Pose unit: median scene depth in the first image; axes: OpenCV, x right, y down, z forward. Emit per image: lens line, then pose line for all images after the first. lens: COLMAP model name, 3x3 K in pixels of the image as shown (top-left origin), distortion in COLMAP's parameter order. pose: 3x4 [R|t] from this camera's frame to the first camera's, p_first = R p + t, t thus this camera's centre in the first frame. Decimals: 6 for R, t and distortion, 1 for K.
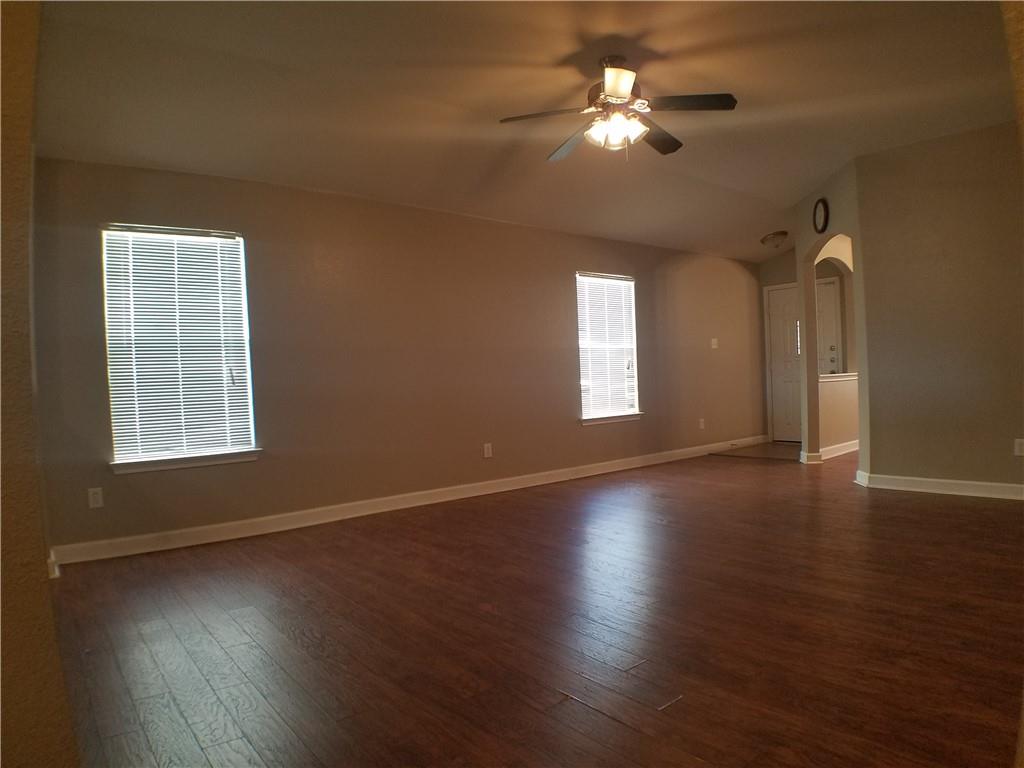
lens RADIAL K [[625.4, 0, 516.5], [0, 625.4, 395.1], [0, 0, 1]] dist [-0.049129, -0.075528]
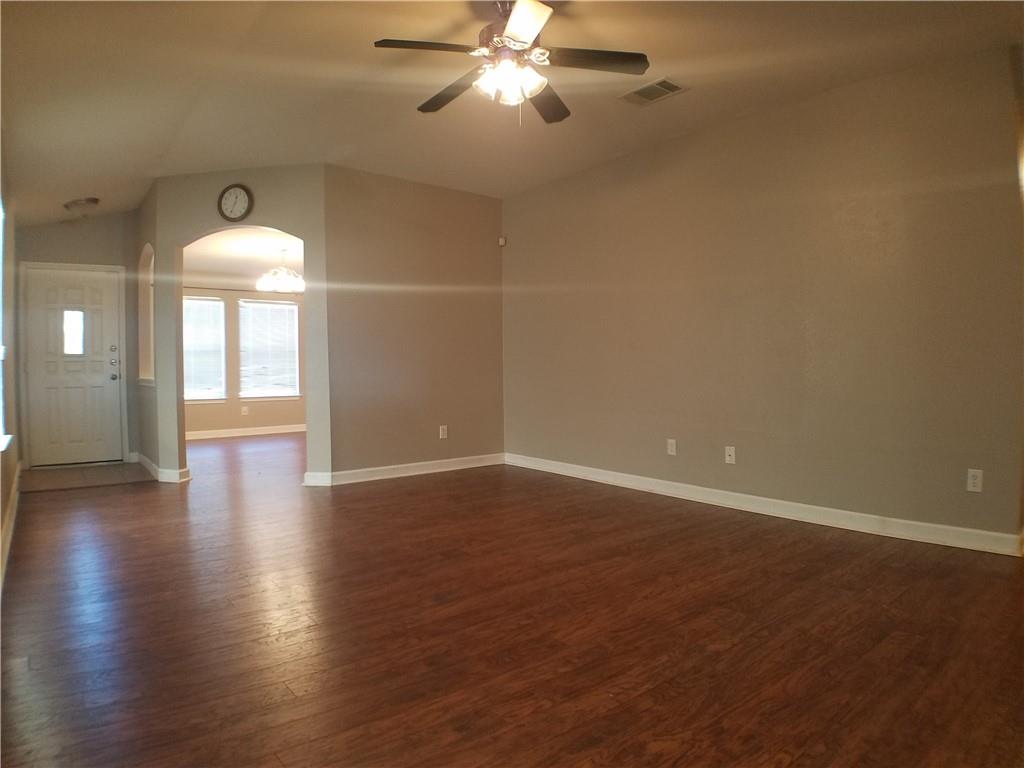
lens RADIAL K [[620.6, 0, 512.0], [0, 620.6, 384.0], [0, 0, 1]] dist [-0.009482, -0.117196]
pose [[0.023113, -0.001055, 0.999732, -0.467435], [0.037134, 0.999310, 0.000197, -0.011606], [-0.999043, 0.037120, 0.023136, 0.662730]]
